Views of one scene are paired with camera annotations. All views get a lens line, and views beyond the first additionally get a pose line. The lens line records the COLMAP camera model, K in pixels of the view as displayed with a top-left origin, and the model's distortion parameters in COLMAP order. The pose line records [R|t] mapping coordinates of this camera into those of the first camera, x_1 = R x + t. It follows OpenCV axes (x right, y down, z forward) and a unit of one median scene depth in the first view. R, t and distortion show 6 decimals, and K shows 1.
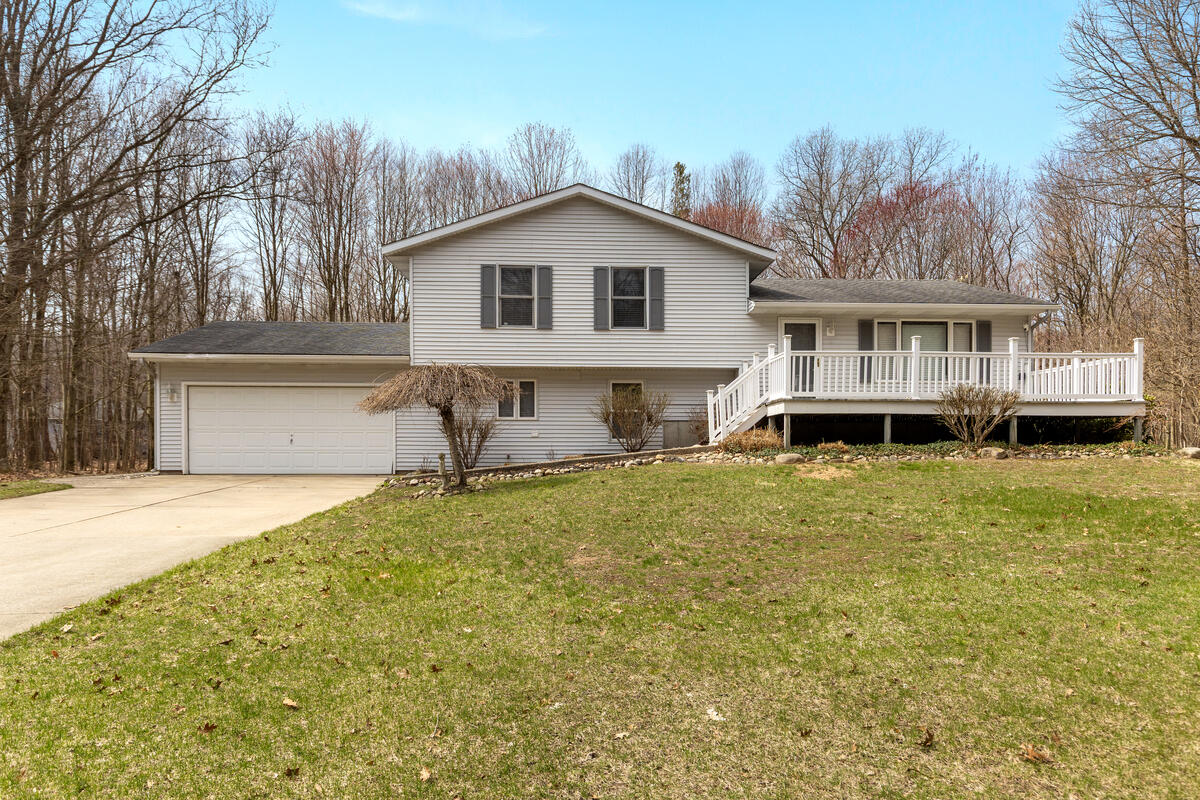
lens RADIAL K [[796.8, 0, 600.0], [0, 796.8, 400.0], [0, 0, 1]] dist [0.001447, 0.000154]
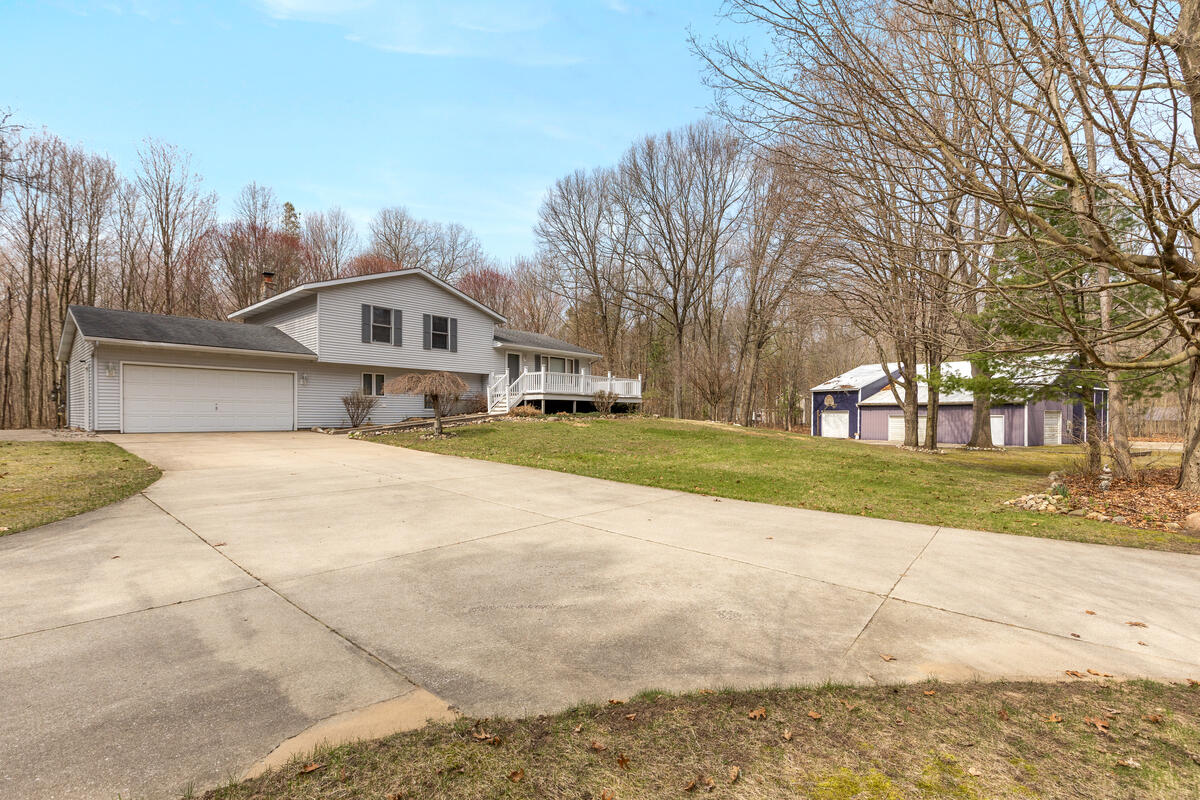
lens RADIAL K [[551.8, 0, 600.0], [0, 551.8, 400.0], [0, 0, 1]] dist [0.000413, 0.000126]
pose [[0.688007, 0.019994, 0.725428, -0.641578], [-0.050485, 0.998517, 0.020359, -0.017227], [-0.723945, -0.050630, 0.687997, -0.167047]]
